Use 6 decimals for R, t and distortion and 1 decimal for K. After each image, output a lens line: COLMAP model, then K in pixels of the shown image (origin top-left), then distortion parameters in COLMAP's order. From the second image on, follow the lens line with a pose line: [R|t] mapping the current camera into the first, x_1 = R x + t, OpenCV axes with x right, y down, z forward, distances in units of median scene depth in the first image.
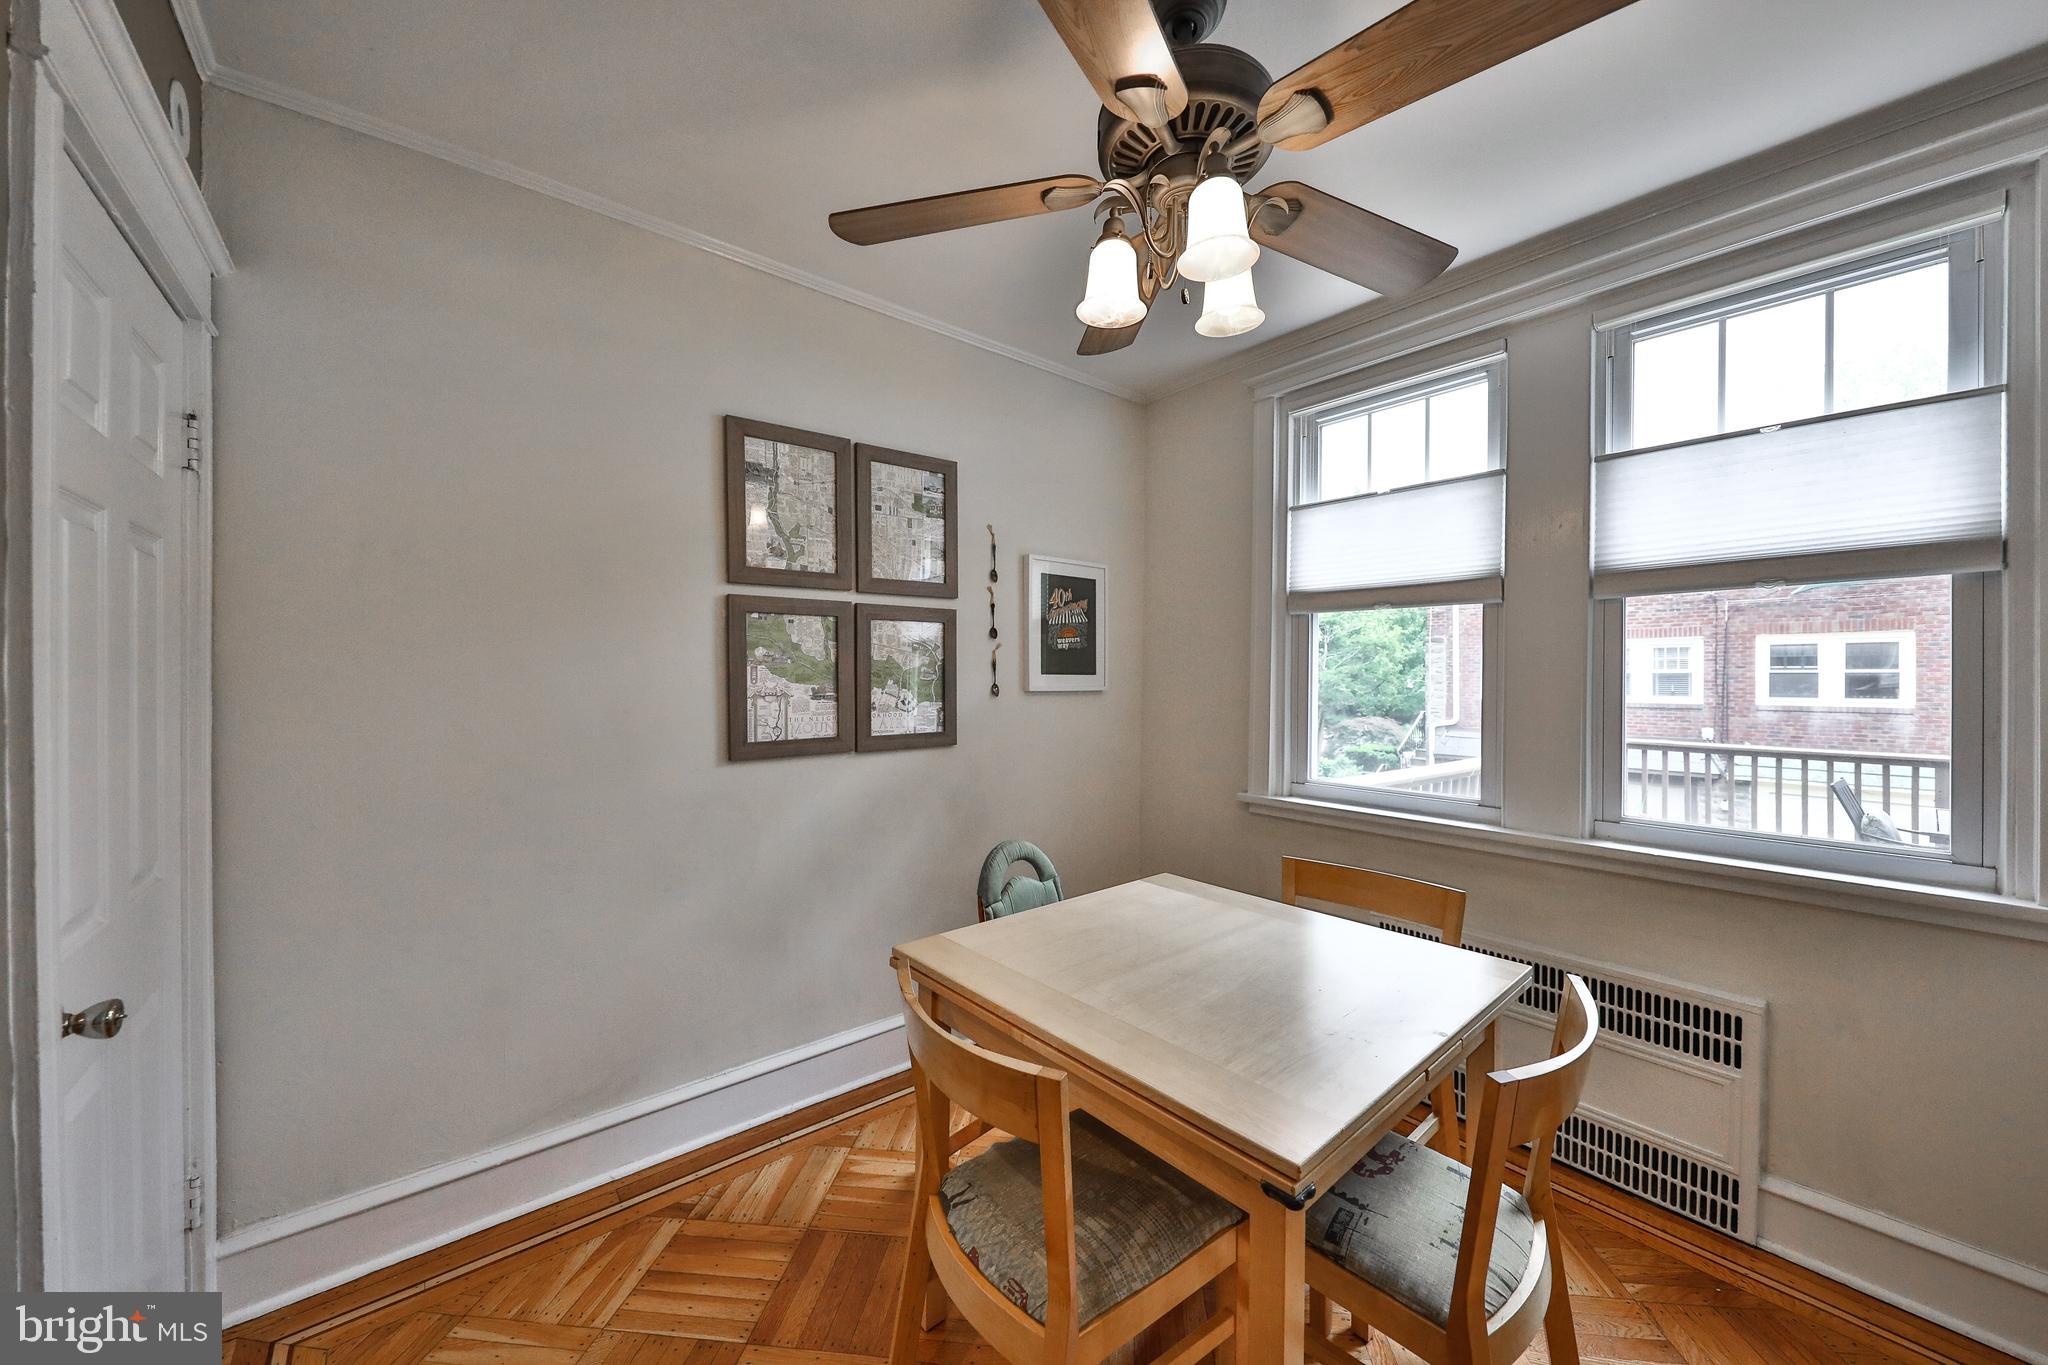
lens RADIAL K [[767.9, 0, 1011.1], [0, 767.9, 677.6], [0, 0, 1]] dist [0.000095, 0.000029]
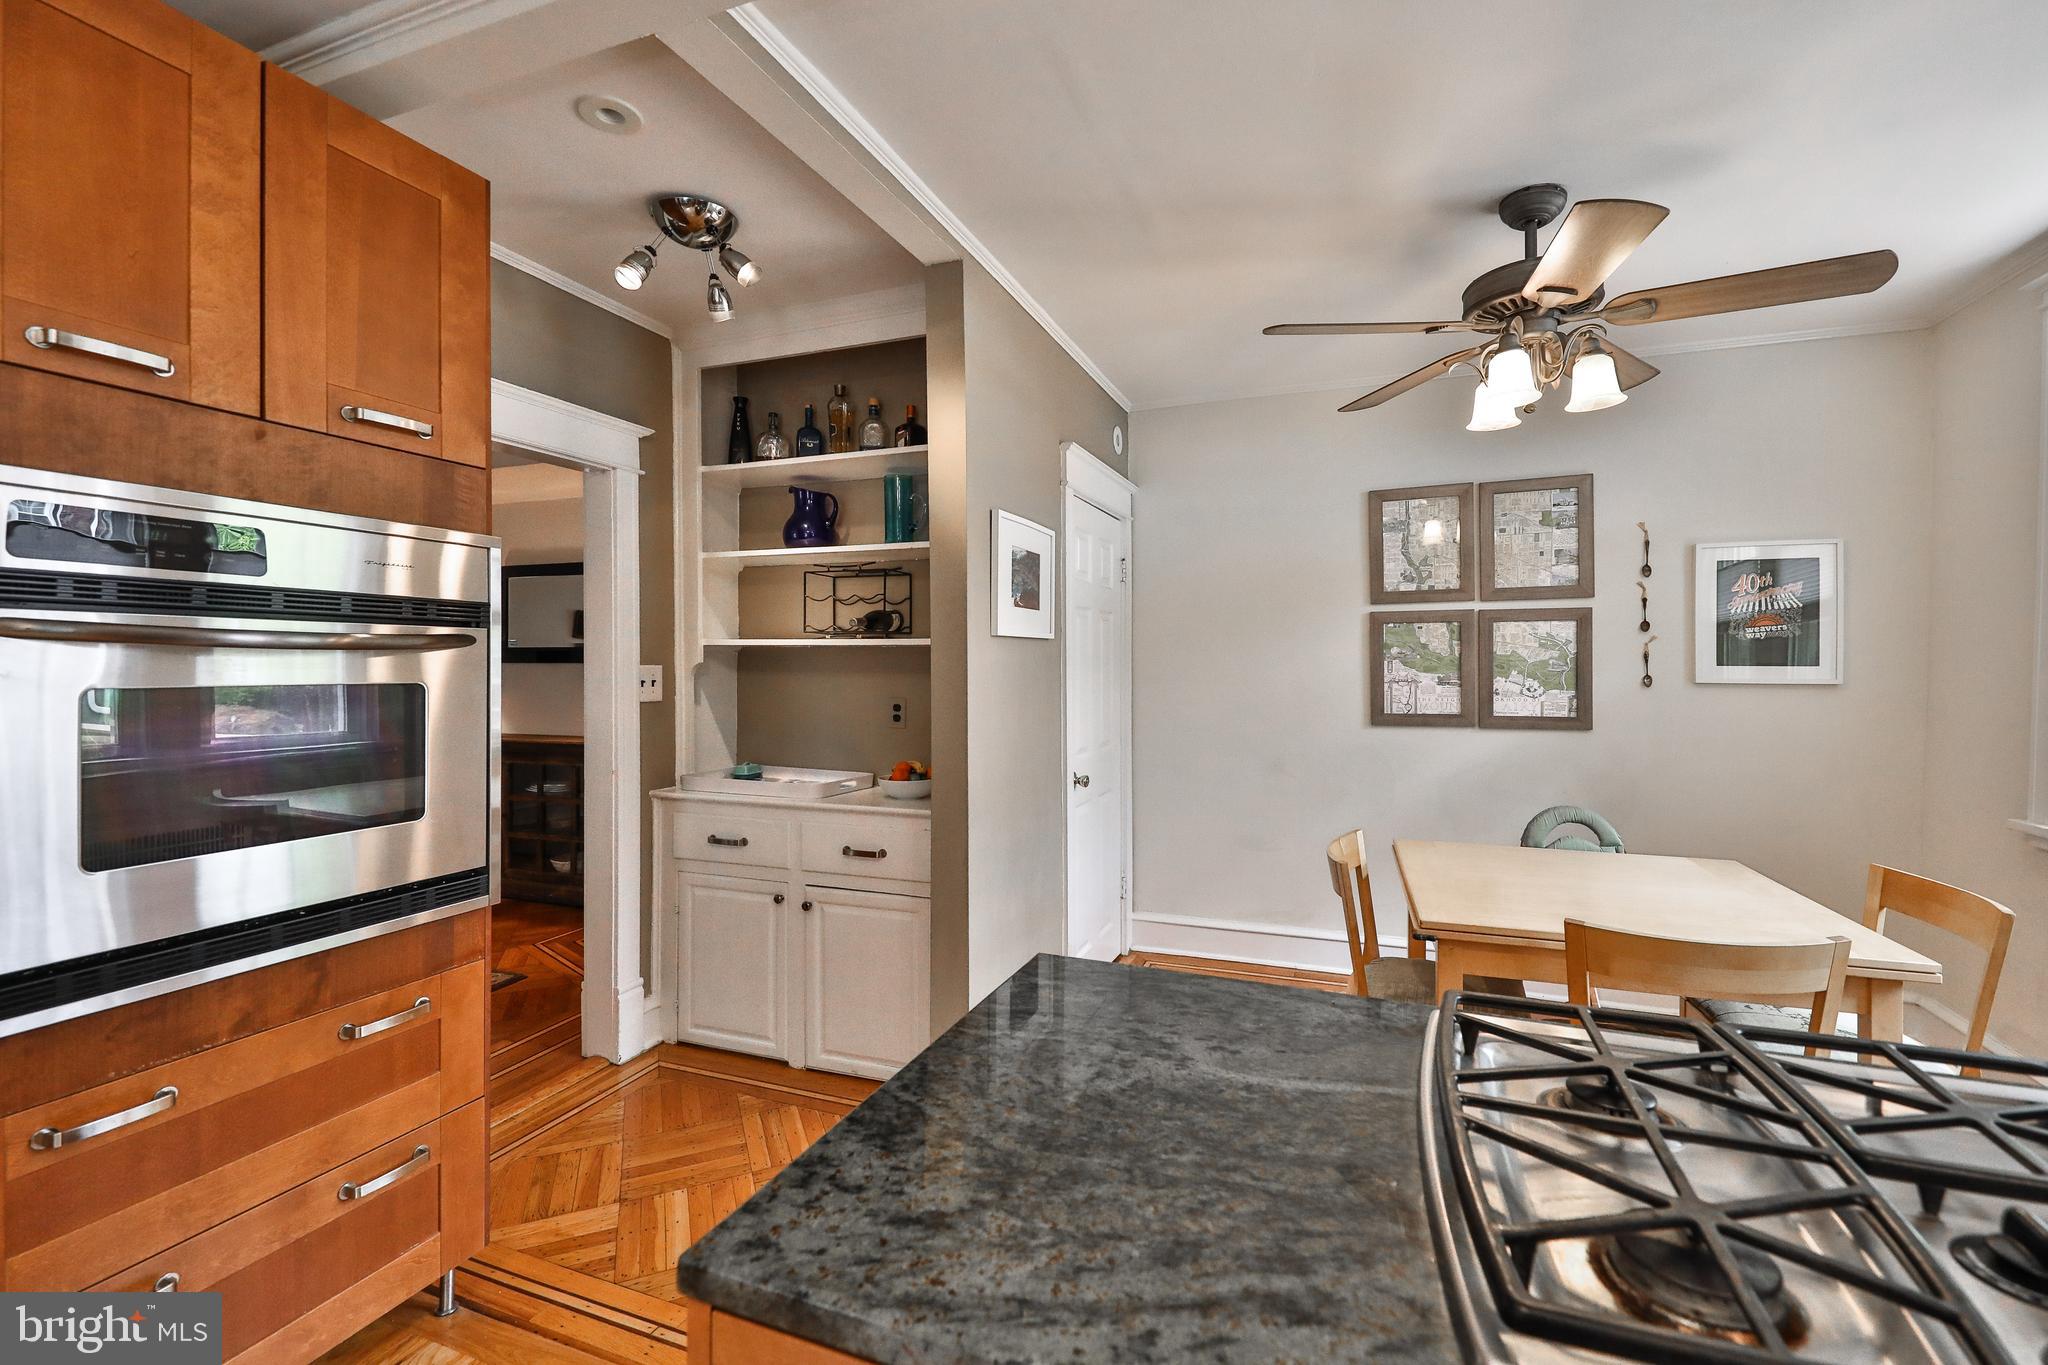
lens RADIAL K [[836.5, 0, 1054.1], [0, 836.5, 668.5], [0, 0, 1]] dist [0.018048, -0.000176]
pose [[0.517603, 0.003815, -0.855612, 0.503970], [-0.000617, 0.999991, 0.004085, -0.004520], [0.855620, -0.001587, 0.517601, -0.258467]]
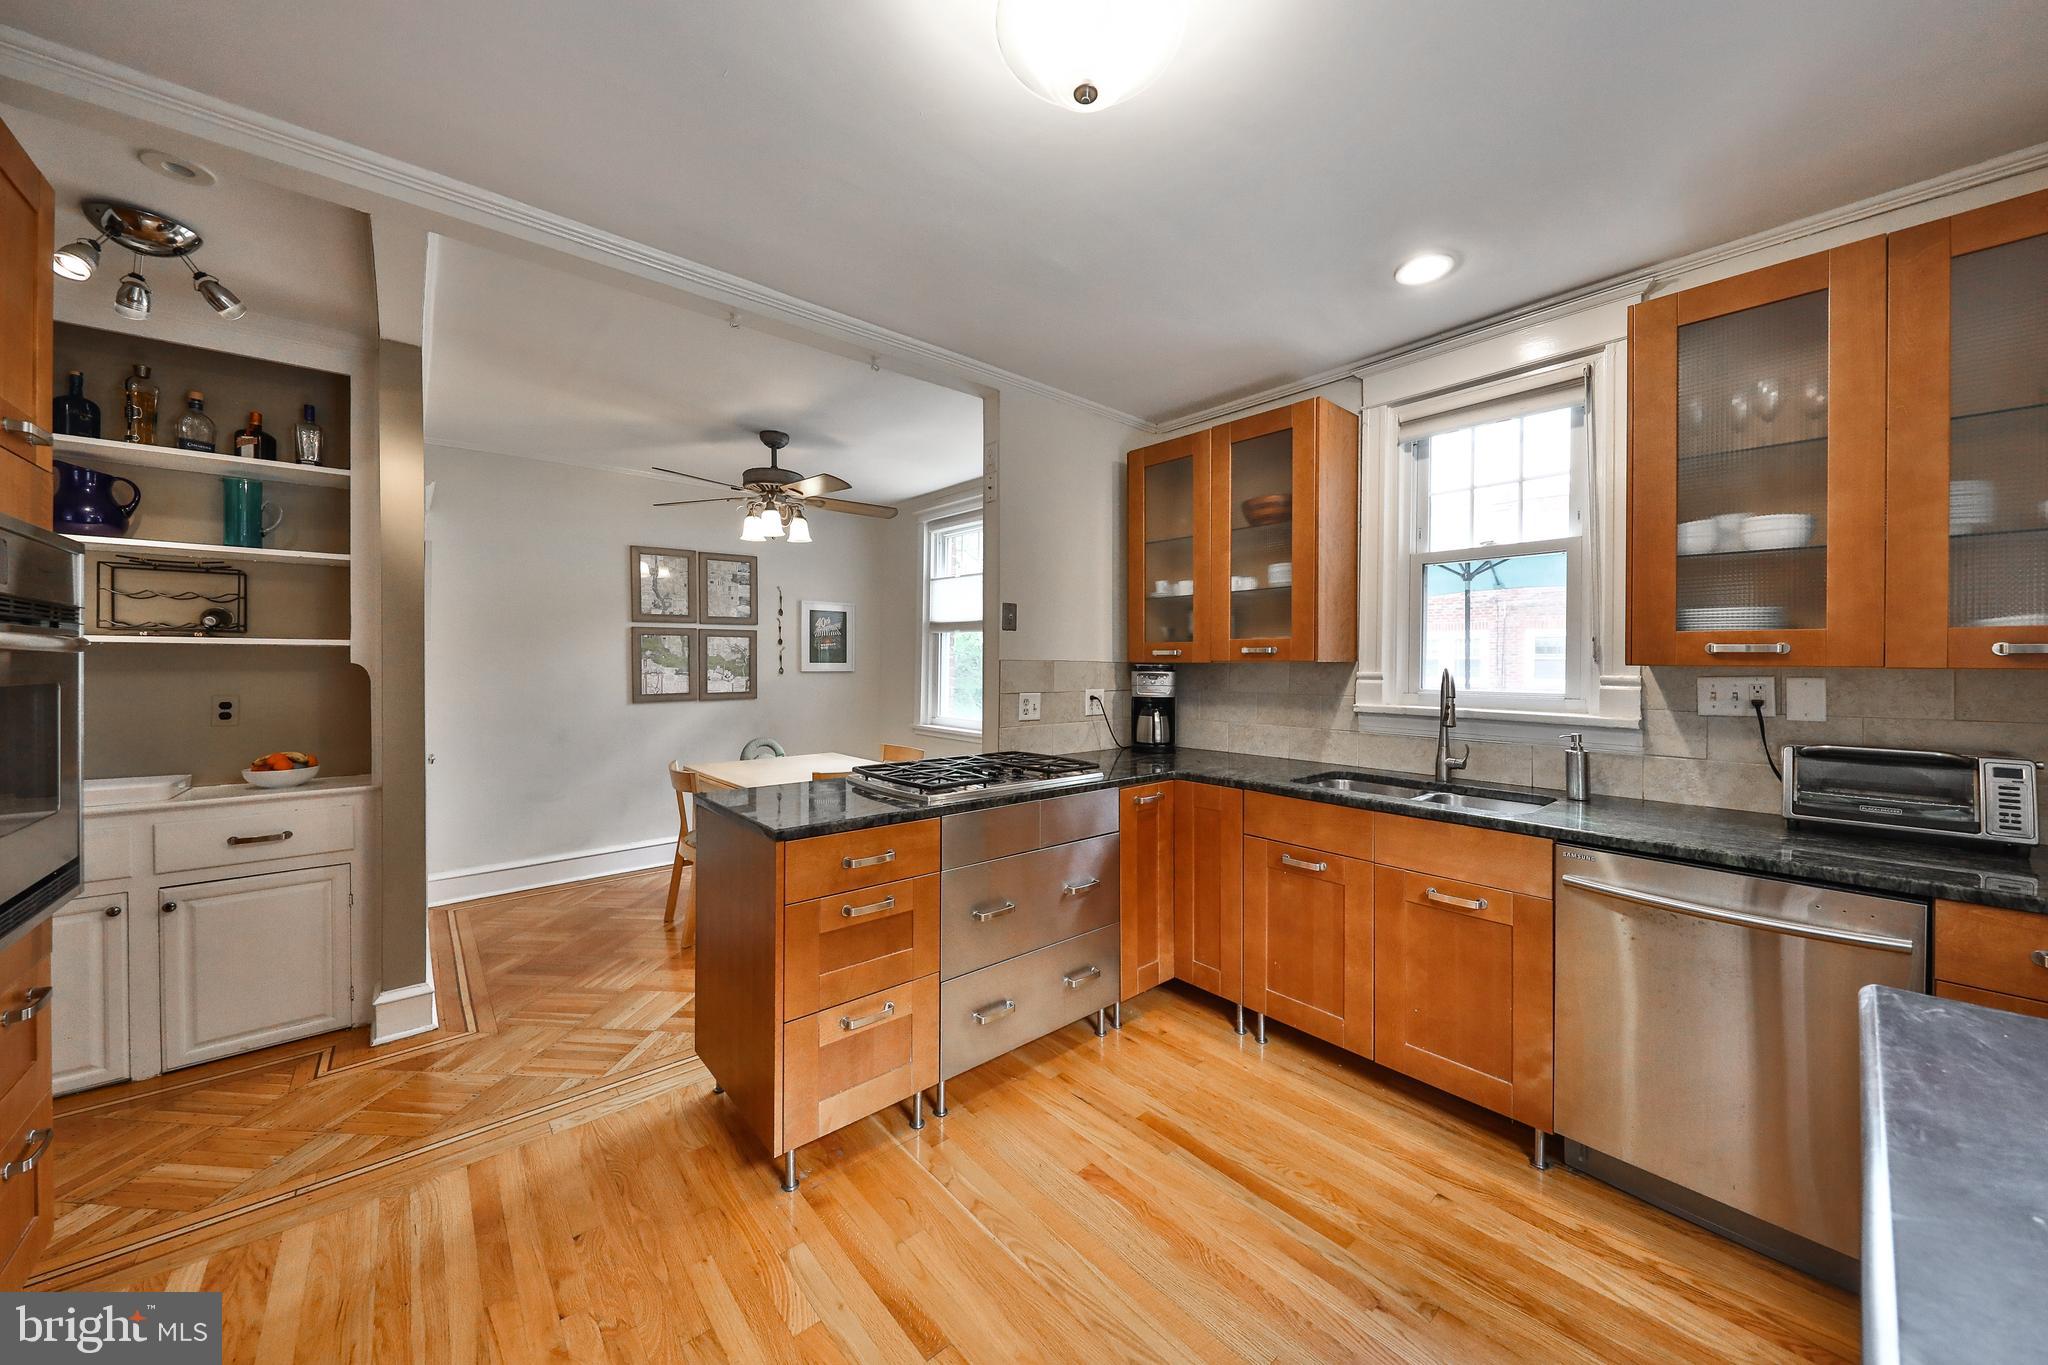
lens RADIAL K [[721.8, 0, 1008.2], [0, 721.8, 668.7], [0, 0, 1]] dist [-0.001979, -0.001143]
pose [[0.999449, 0.002131, 0.033112, 0.462127], [-0.002451, 0.999951, 0.009638, -0.008114], [-0.033090, -0.009714, 0.999405, -0.796212]]
